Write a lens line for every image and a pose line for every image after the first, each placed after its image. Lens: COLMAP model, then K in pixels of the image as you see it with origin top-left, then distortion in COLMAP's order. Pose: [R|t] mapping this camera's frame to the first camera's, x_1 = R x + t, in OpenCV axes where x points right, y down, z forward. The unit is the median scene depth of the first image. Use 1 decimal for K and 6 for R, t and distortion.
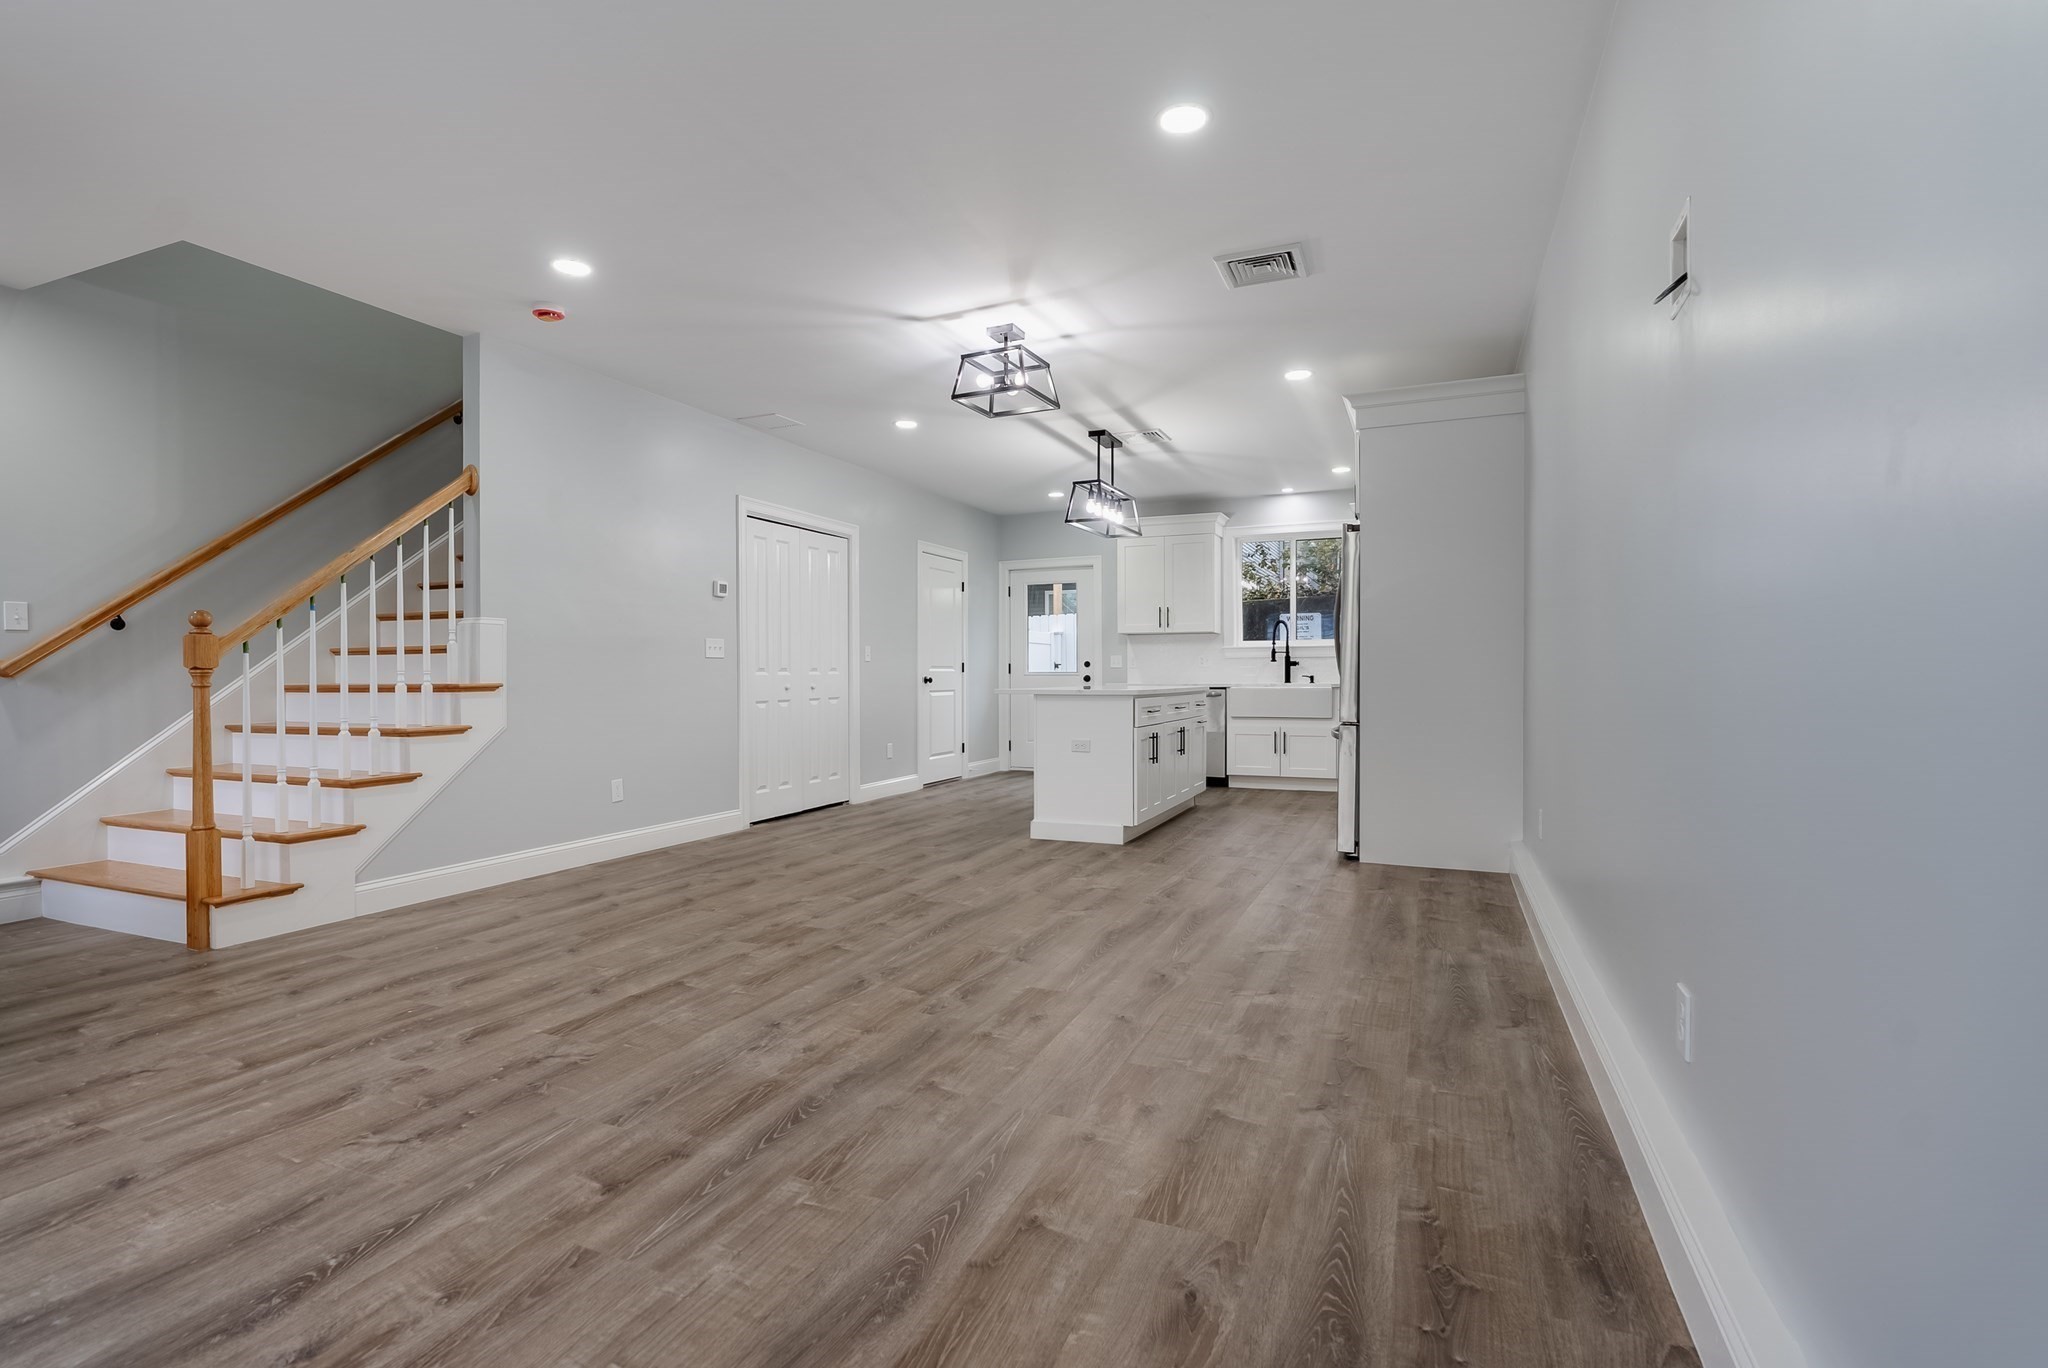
lens RADIAL K [[994.4, 0, 1022.9], [0, 994.4, 676.1], [0, 0, 1]] dist [-0.005800, -0.000248]
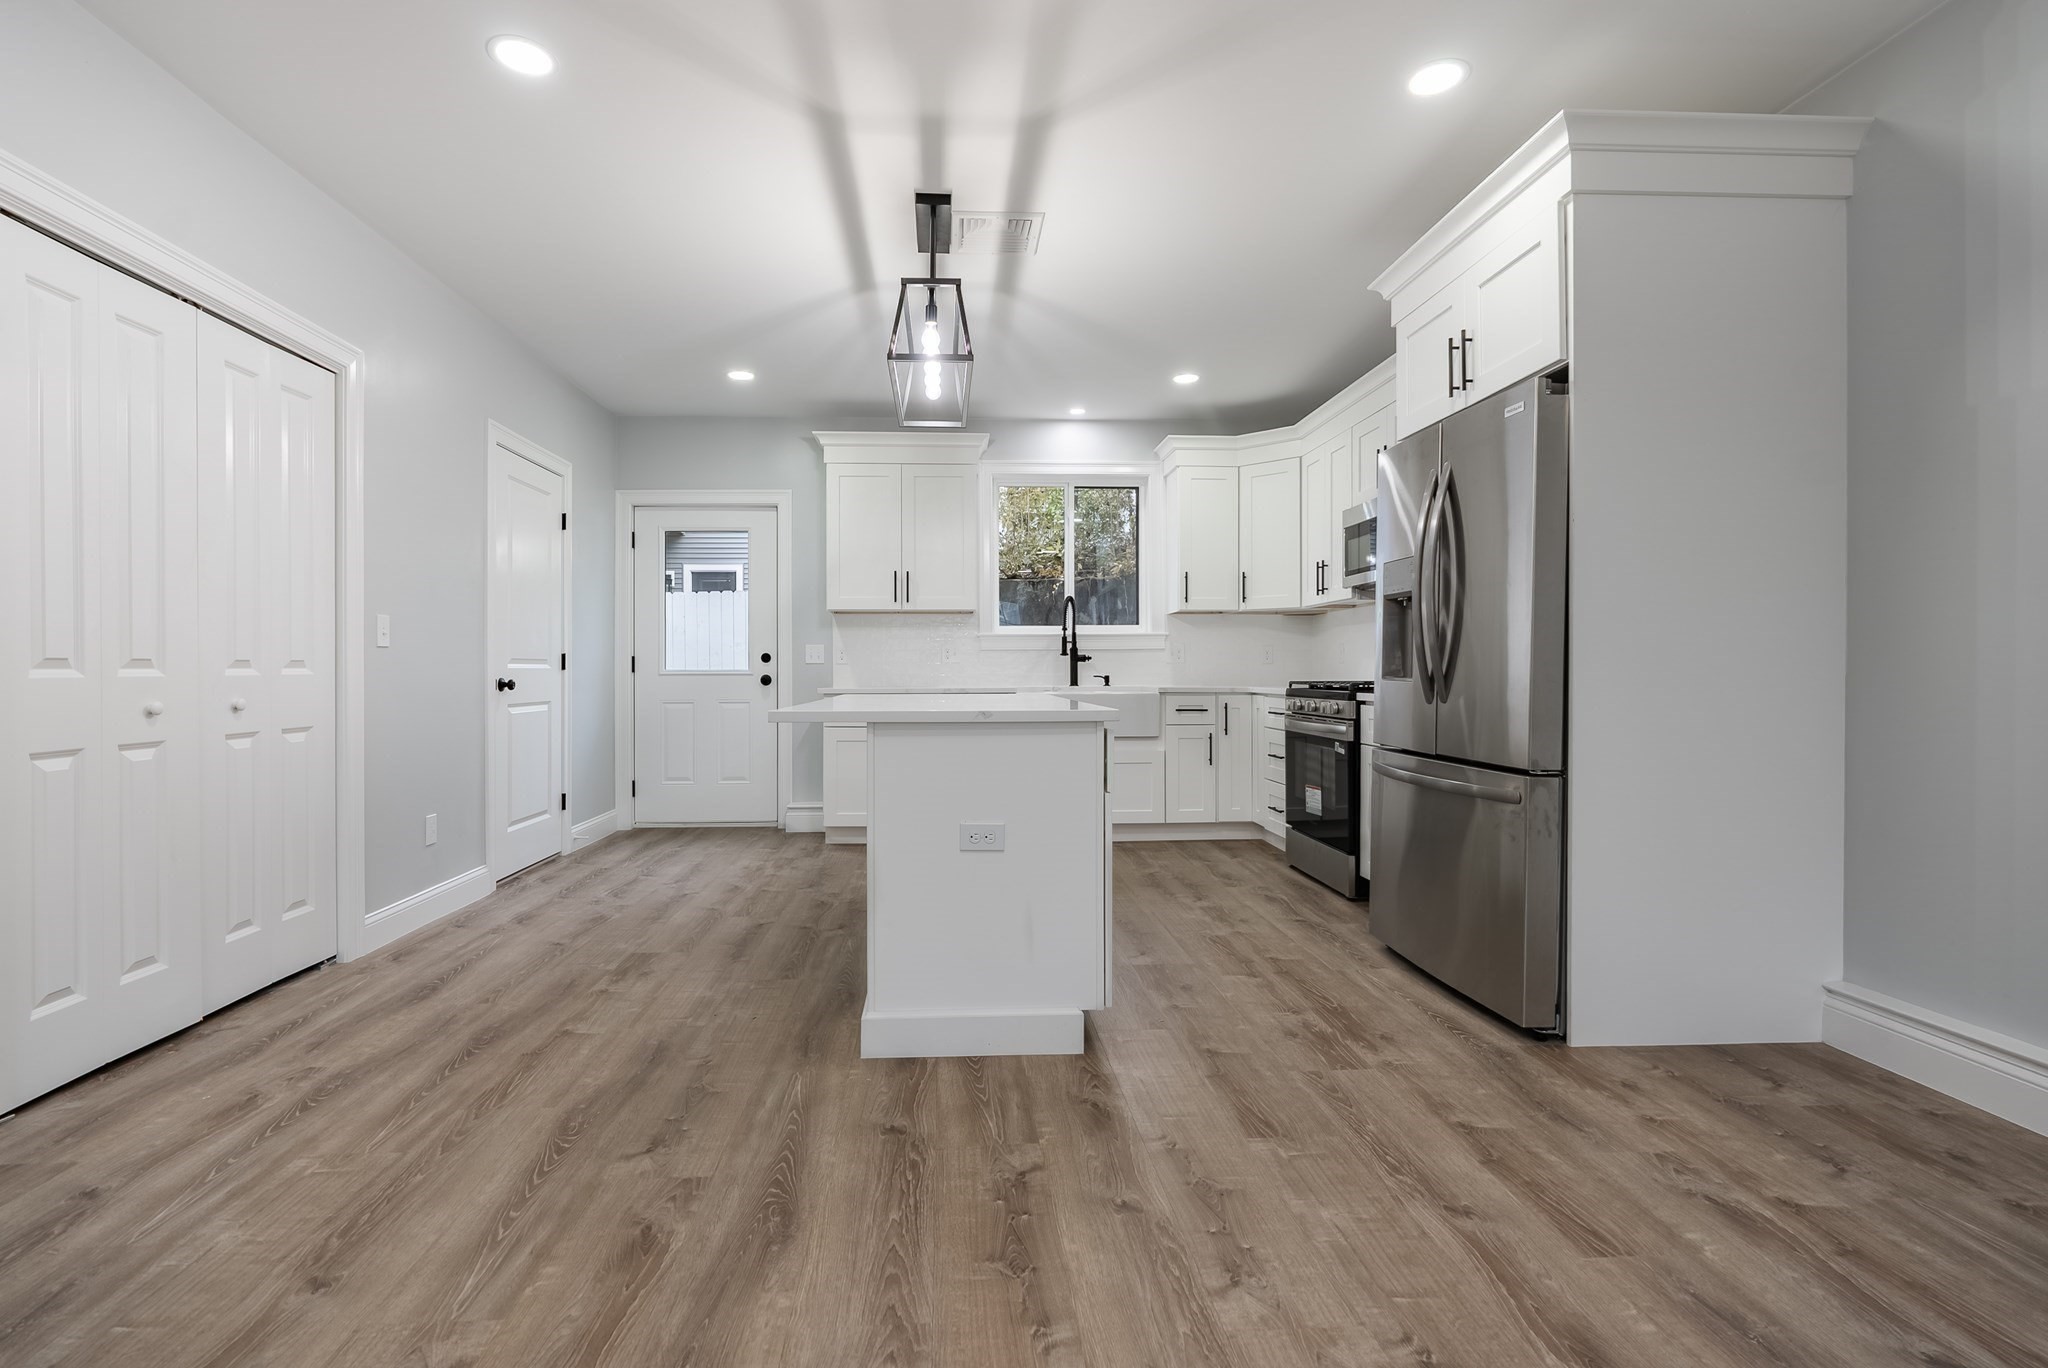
lens RADIAL K [[994.4, 0, 1022.9], [0, 994.4, 676.1], [0, 0, 1]] dist [-0.005800, -0.000248]
pose [[0.896796, -0.000649, 0.442444, -0.161883], [-0.000359, 0.999998, 0.002194, -0.003264], [-0.442444, -0.002127, 0.896794, 0.786043]]
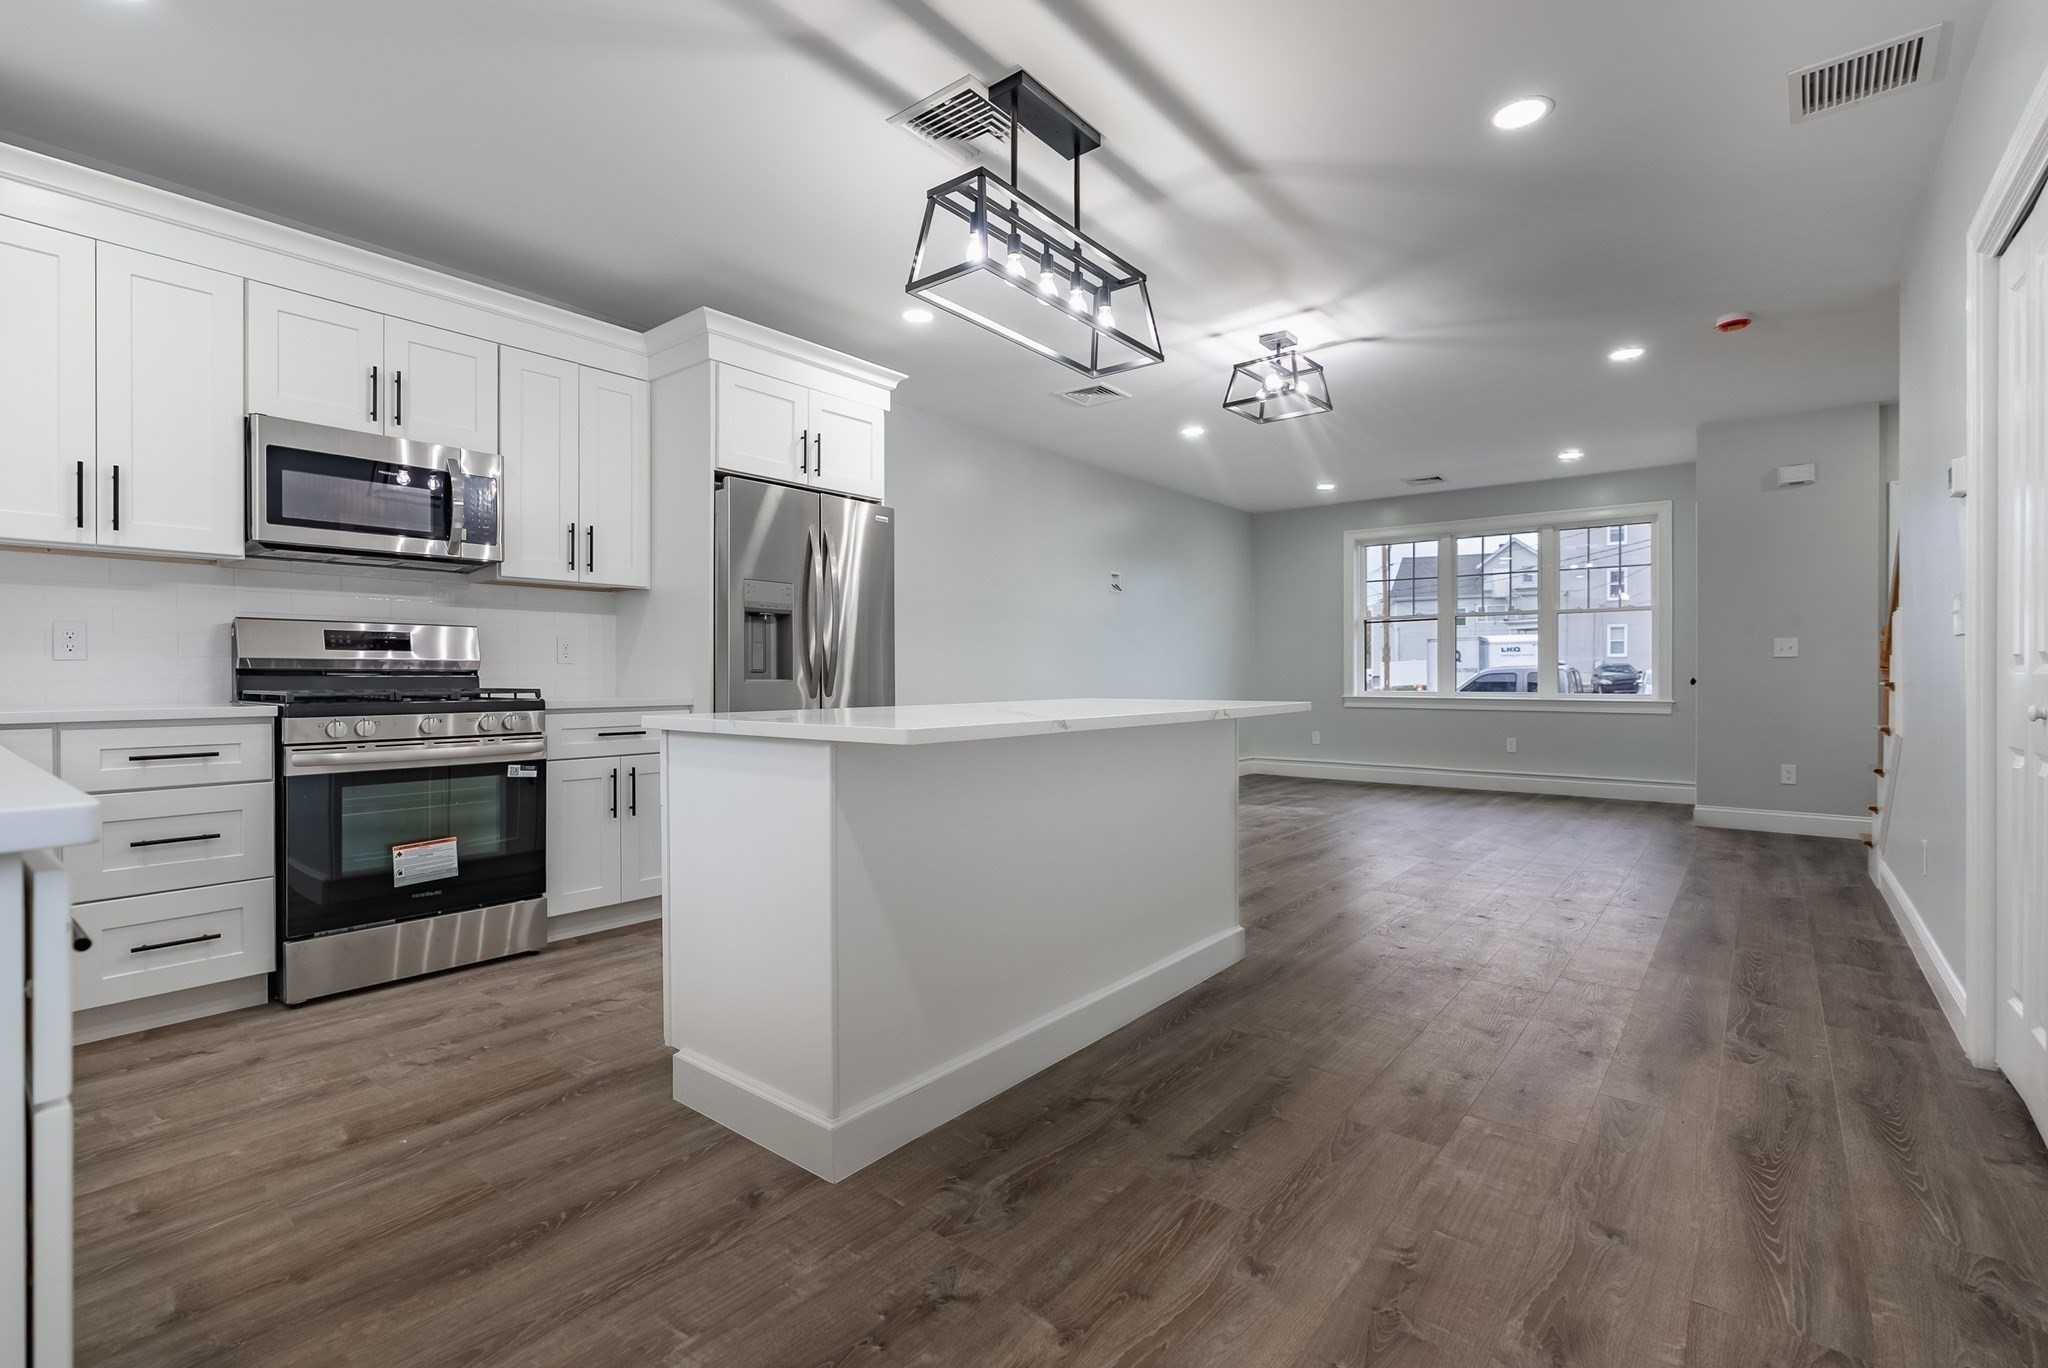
lens RADIAL K [[994.4, 0, 1022.9], [0, 994.4, 676.1], [0, 0, 1]] dist [-0.005800, -0.000248]
pose [[-0.967728, 0.004267, 0.251960, -0.015817], [0.004280, 0.999991, -0.000496, 0.001999], [-0.251960, 0.000599, -0.967738, 2.166582]]
